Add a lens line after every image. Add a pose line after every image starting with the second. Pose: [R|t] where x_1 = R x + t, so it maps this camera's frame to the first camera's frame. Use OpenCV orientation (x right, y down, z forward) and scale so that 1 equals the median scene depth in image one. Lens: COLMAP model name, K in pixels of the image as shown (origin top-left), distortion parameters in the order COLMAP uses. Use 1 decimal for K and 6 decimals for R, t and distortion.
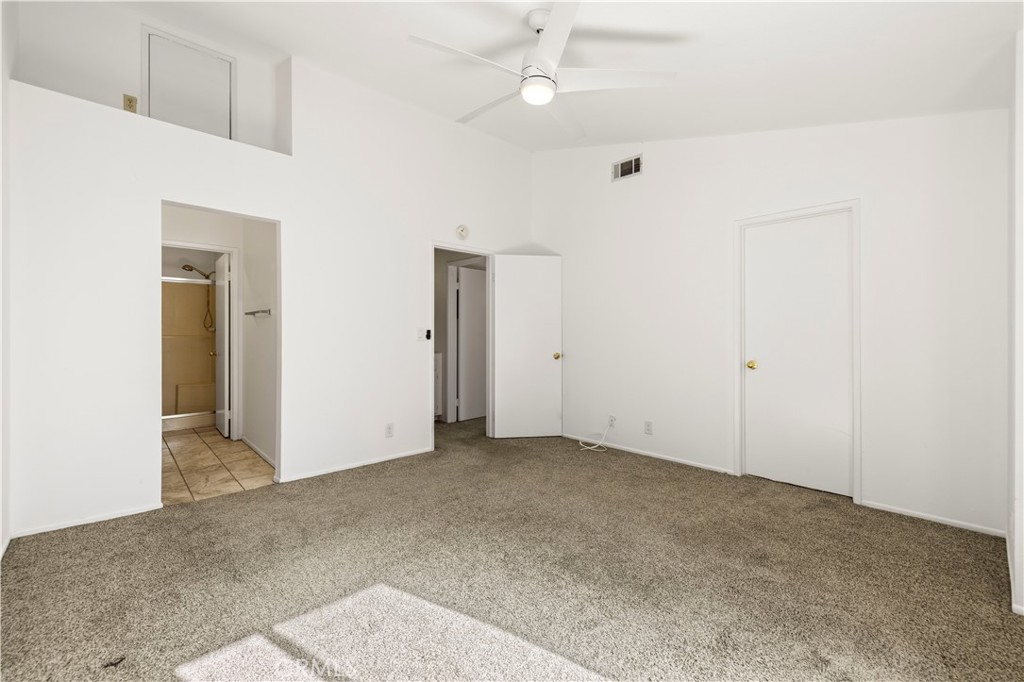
lens RADIAL K [[435.8, 0, 507.1], [0, 435.8, 331.9], [0, 0, 1]] dist [0.007156, 0.000790]
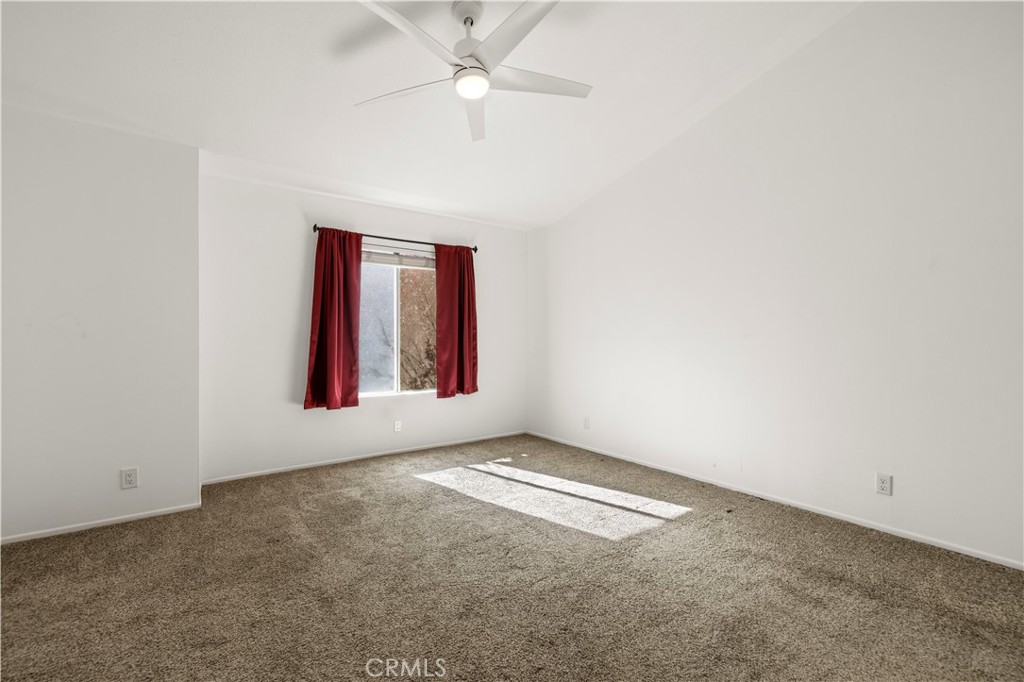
lens RADIAL K [[435.8, 0, 506.1], [0, 435.8, 340.0], [0, 0, 1]] dist [0.007156, 0.000790]
pose [[-0.993145, 0.003695, 0.116832, -0.076132], [0.002766, 0.999963, -0.008112, 0.020225], [-0.116858, -0.007733, -0.993119, 1.276306]]
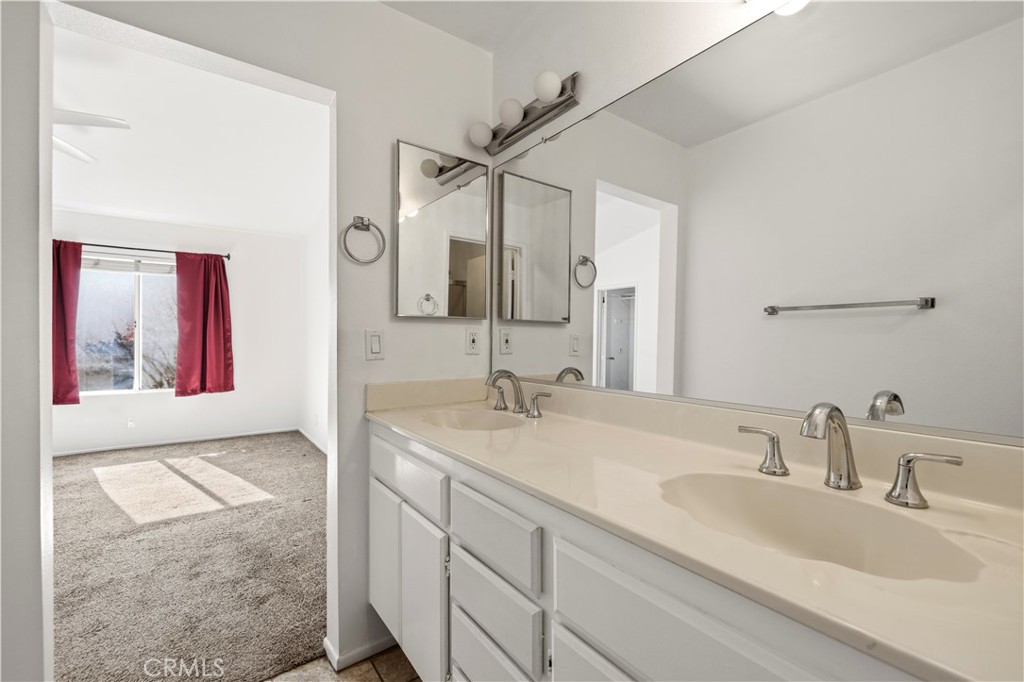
lens RADIAL K [[435.8, 0, 506.1], [0, 435.8, 338.4], [0, 0, 1]] dist [0.007156, 0.000790]
pose [[-0.992563, -0.000452, 0.121735, -0.895301], [-0.001632, 0.999953, -0.009593, 0.009522], [-0.121724, -0.009720, -0.992516, 1.261232]]
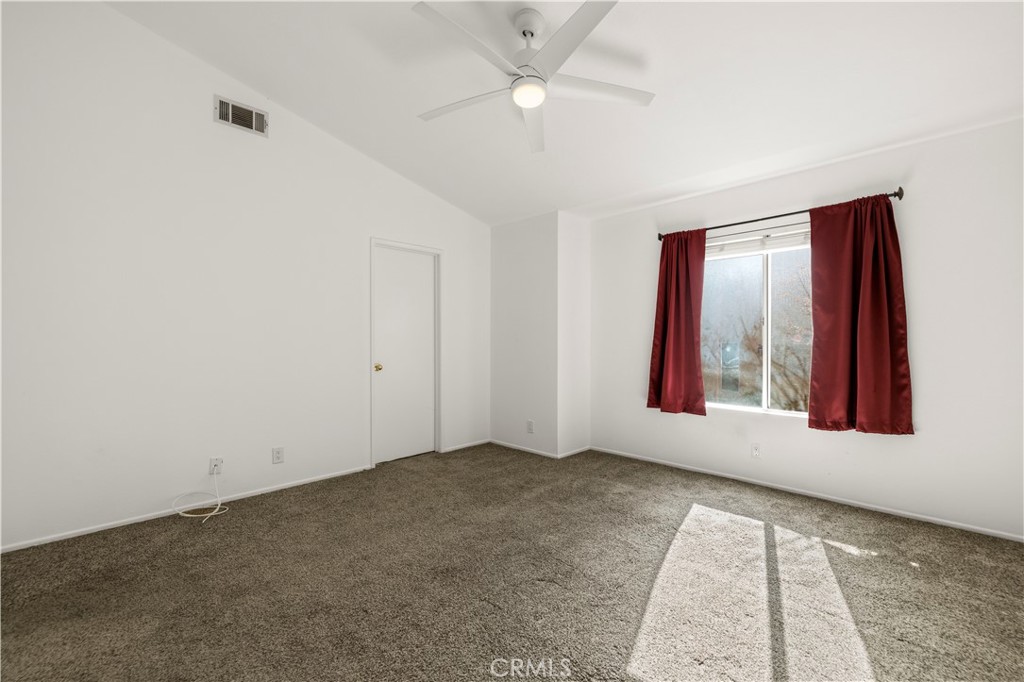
lens RADIAL K [[435.8, 0, 504.1], [0, 435.8, 339.6], [0, 0, 1]] dist [0.007156, 0.000790]
pose [[-0.041959, -0.001837, 0.999118, -0.594835], [-0.005012, 0.999986, 0.001628, -0.000187], [-0.999107, -0.004939, -0.041968, 0.715604]]
